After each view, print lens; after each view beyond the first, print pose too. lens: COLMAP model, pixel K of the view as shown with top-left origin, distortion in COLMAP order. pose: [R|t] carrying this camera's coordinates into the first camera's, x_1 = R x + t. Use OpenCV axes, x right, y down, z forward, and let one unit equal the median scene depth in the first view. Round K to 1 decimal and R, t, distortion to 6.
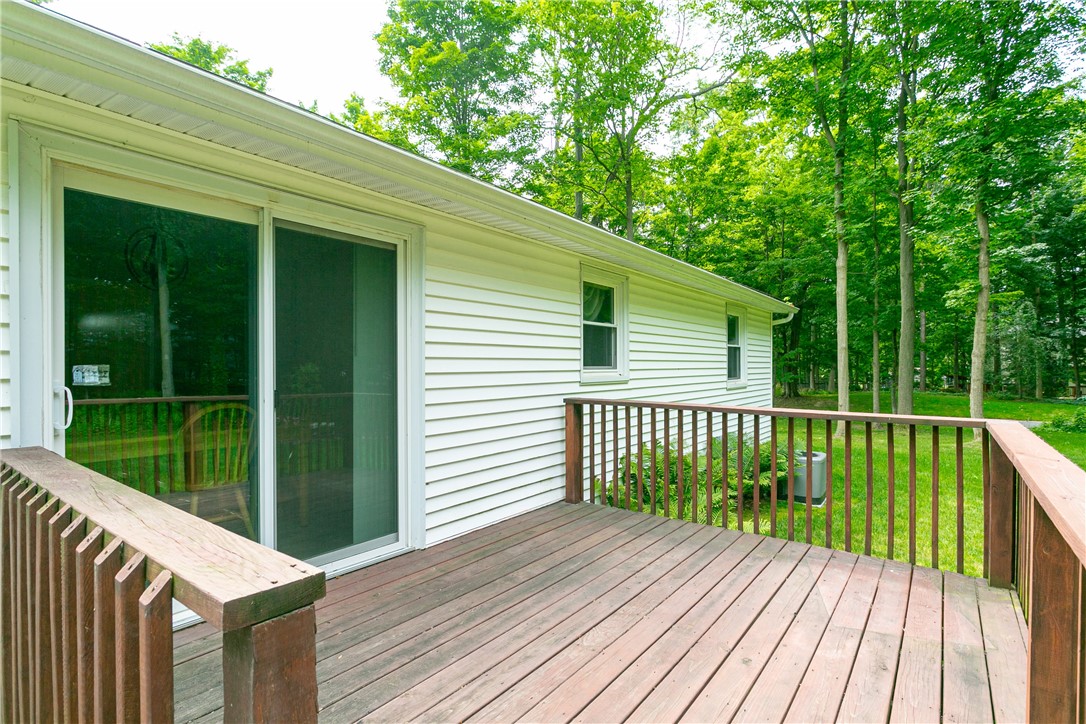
lens RADIAL K [[550.6, 0, 548.2], [0, 550.6, 368.3], [0, 0, 1]] dist [-0.020066, 0.007889]
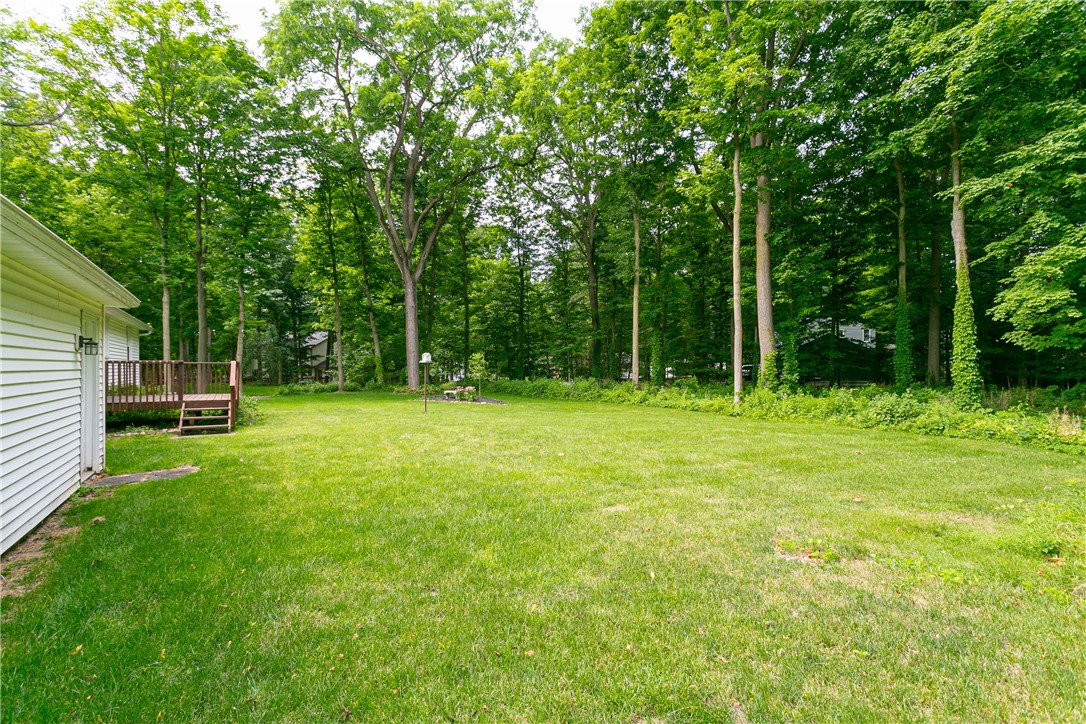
lens RADIAL K [[531.8, 0, 538.7], [0, 531.8, 367.4], [0, 0, 1]] dist [-0.024616, 0.010248]
pose [[0.397244, -0.004063, 0.917704, -0.341410], [0.011790, 0.999930, -0.000677, 0.022442], [-0.917637, 0.011089, 0.397264, -0.478300]]
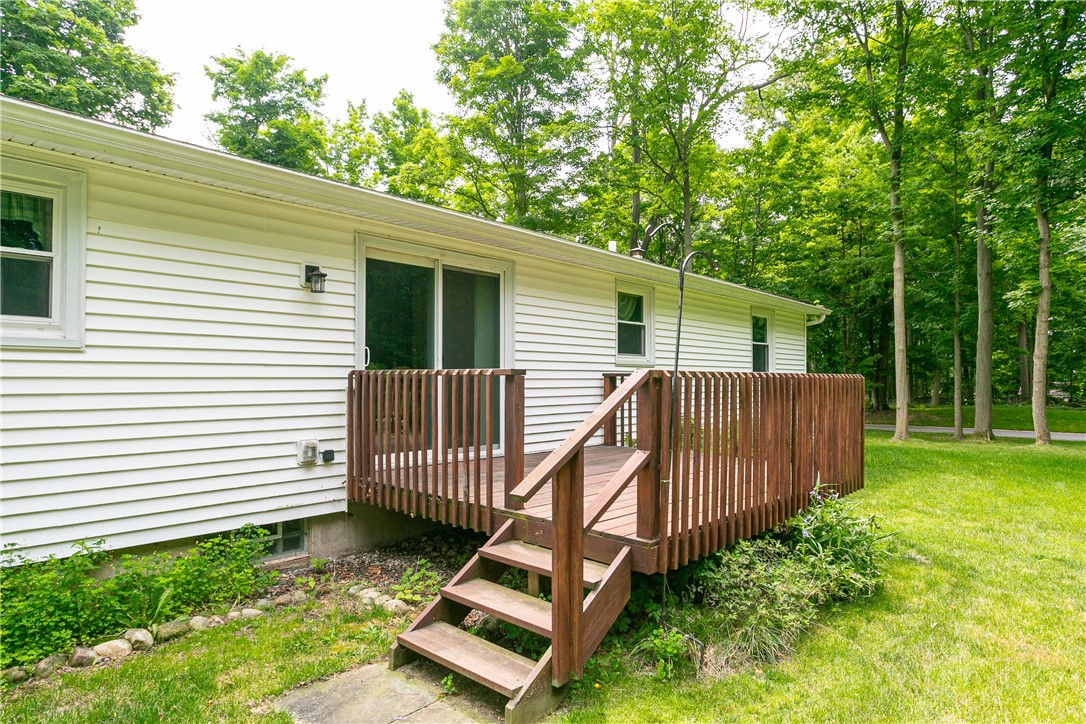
lens RADIAL K [[633.0, 0, 531.7], [0, 633.0, 371.7], [0, 0, 1]] dist [-0.019610, 0.000726]
pose [[0.992955, 0.004958, -0.118391, 0.008231], [-0.006777, 0.999865, -0.014972, 0.015662], [0.118301, 0.015669, 0.992854, -0.138145]]
